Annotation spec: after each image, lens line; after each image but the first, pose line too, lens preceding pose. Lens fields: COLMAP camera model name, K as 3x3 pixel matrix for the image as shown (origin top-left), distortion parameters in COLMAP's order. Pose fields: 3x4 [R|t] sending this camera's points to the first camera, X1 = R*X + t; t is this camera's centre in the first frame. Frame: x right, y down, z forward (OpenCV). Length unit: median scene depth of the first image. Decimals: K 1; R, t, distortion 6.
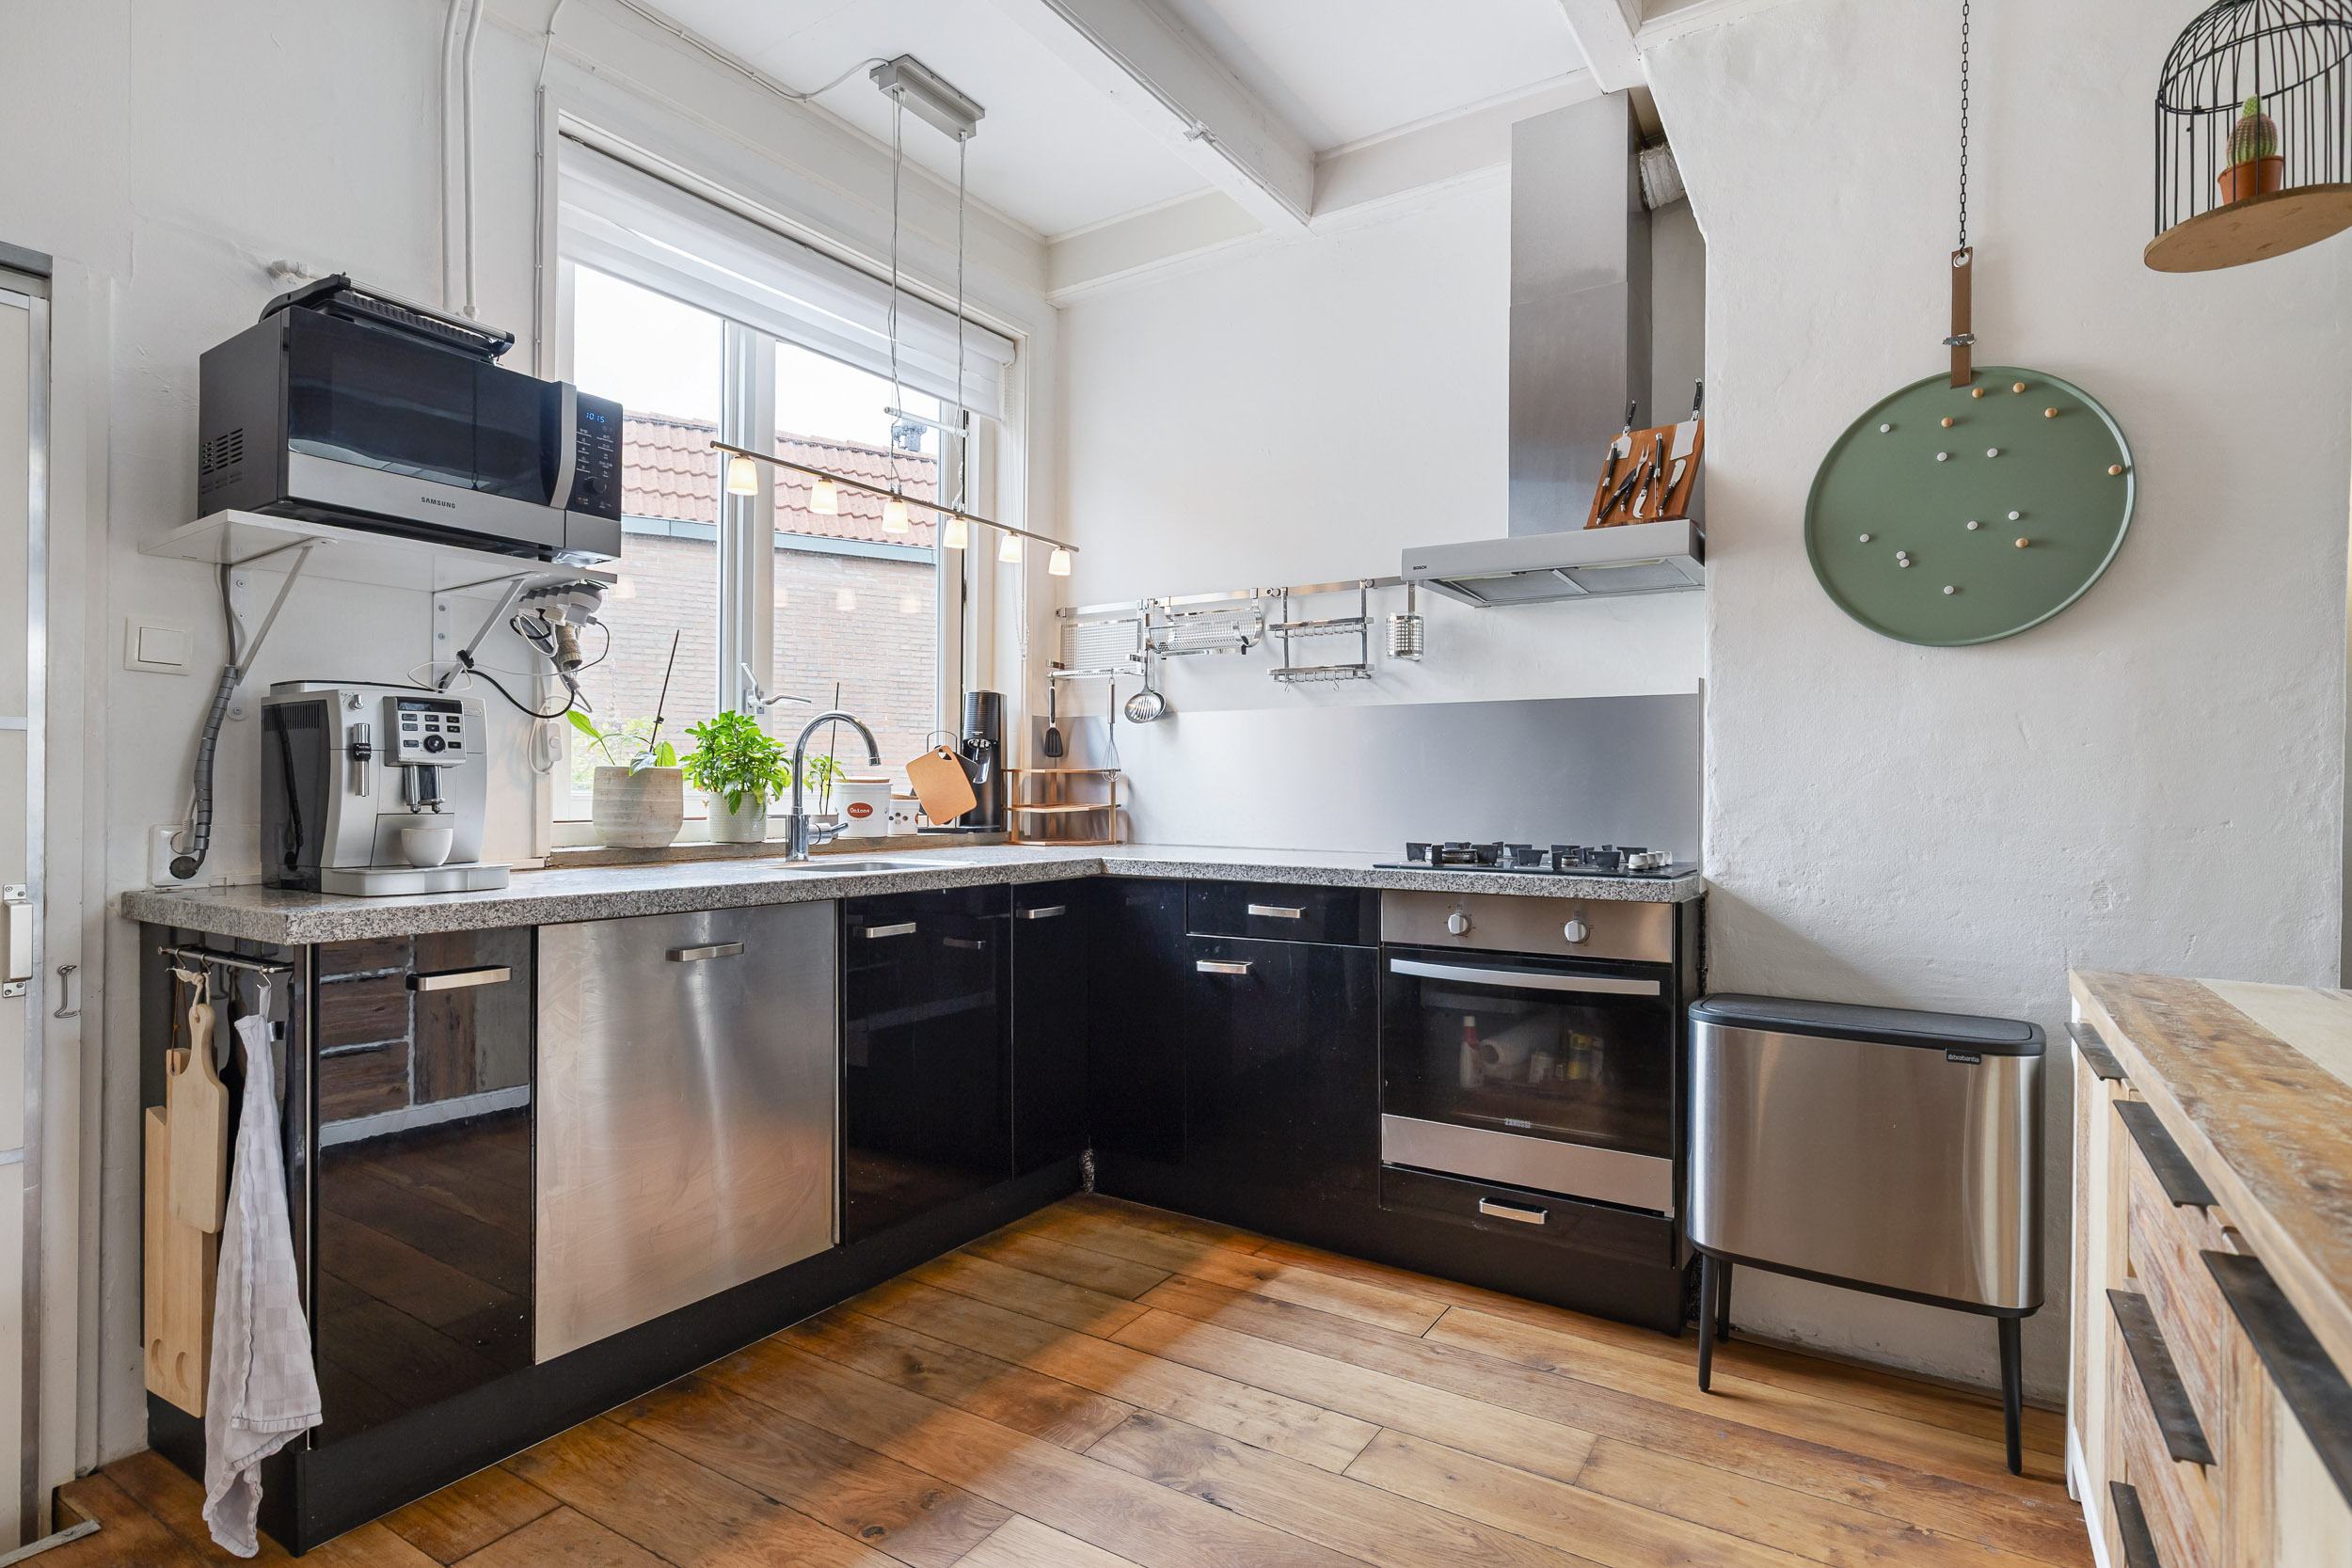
lens RADIAL K [[1169.9, 0, 1161.5], [0, 1169.9, 797.3], [0, 0, 1]] dist [-0.004079, 0.001050]
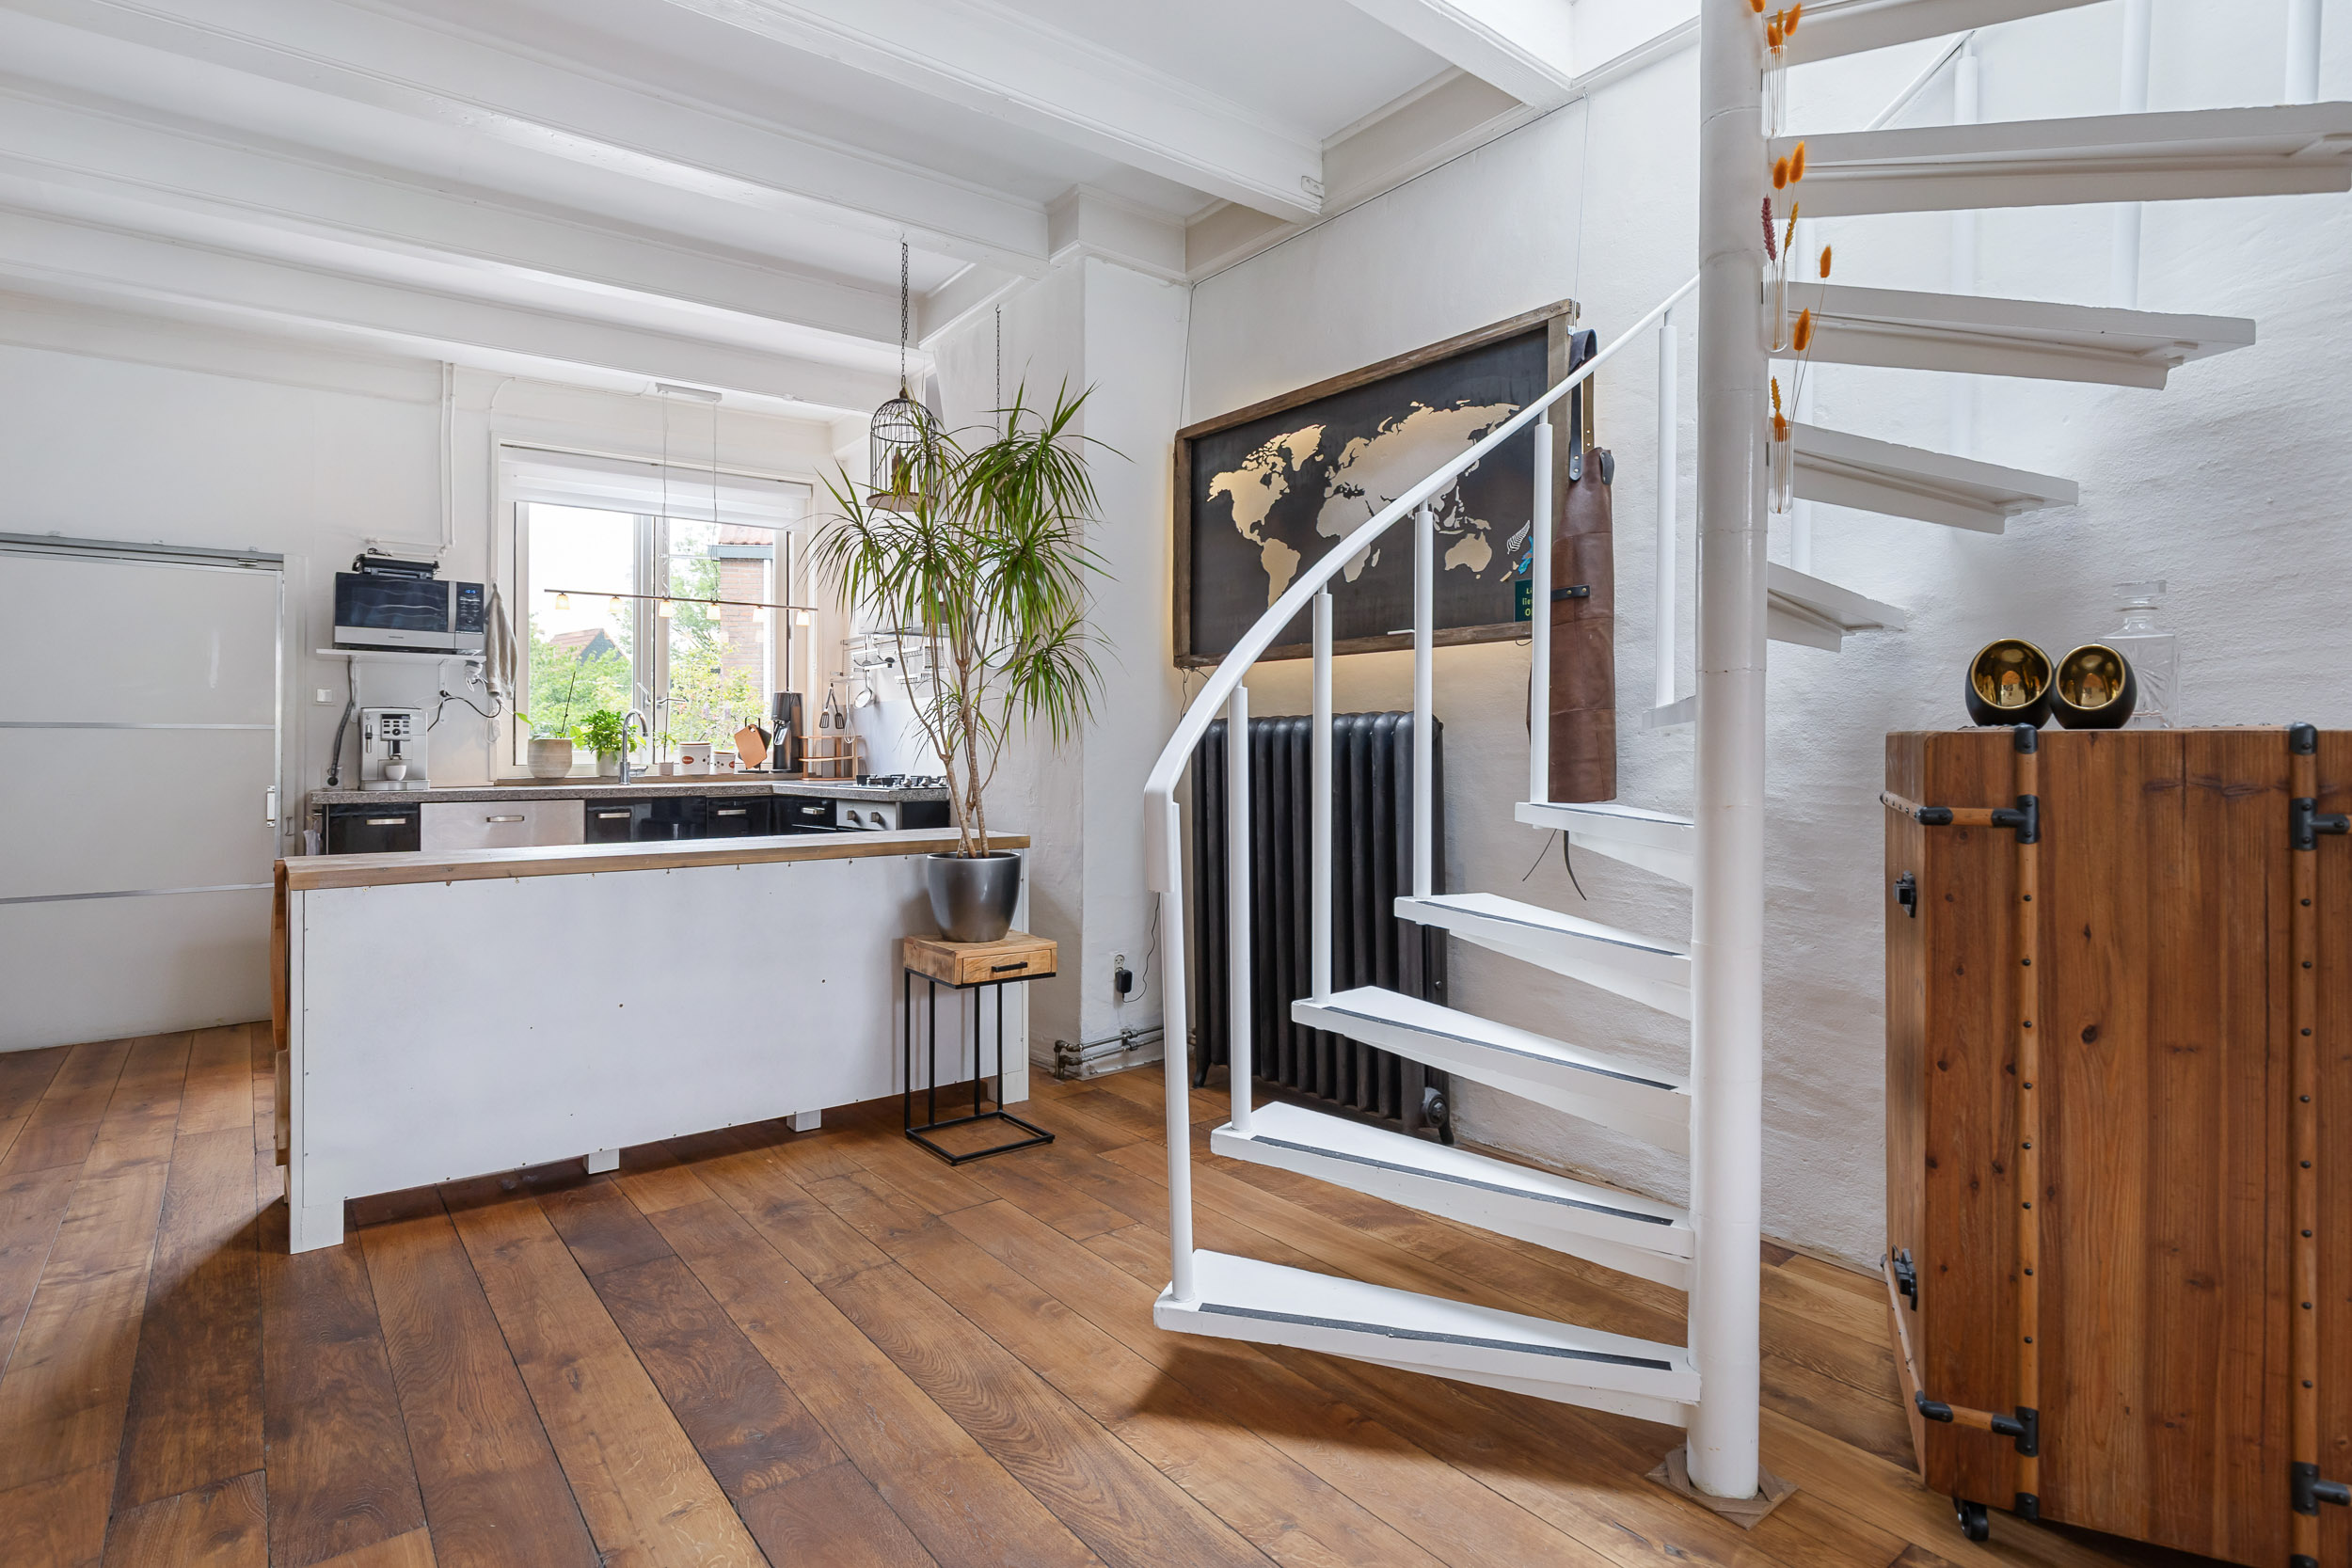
lens RADIAL K [[1169.9, 0, 1176.3], [0, 1169.9, 750.9], [0, 0, 1]] dist [-0.004079, 0.001050]
pose [[0.944469, -0.010354, -0.328436, 1.546251], [0.008026, 0.999932, -0.008441, 0.025866], [0.328501, 0.005336, 0.944488, -0.715449]]
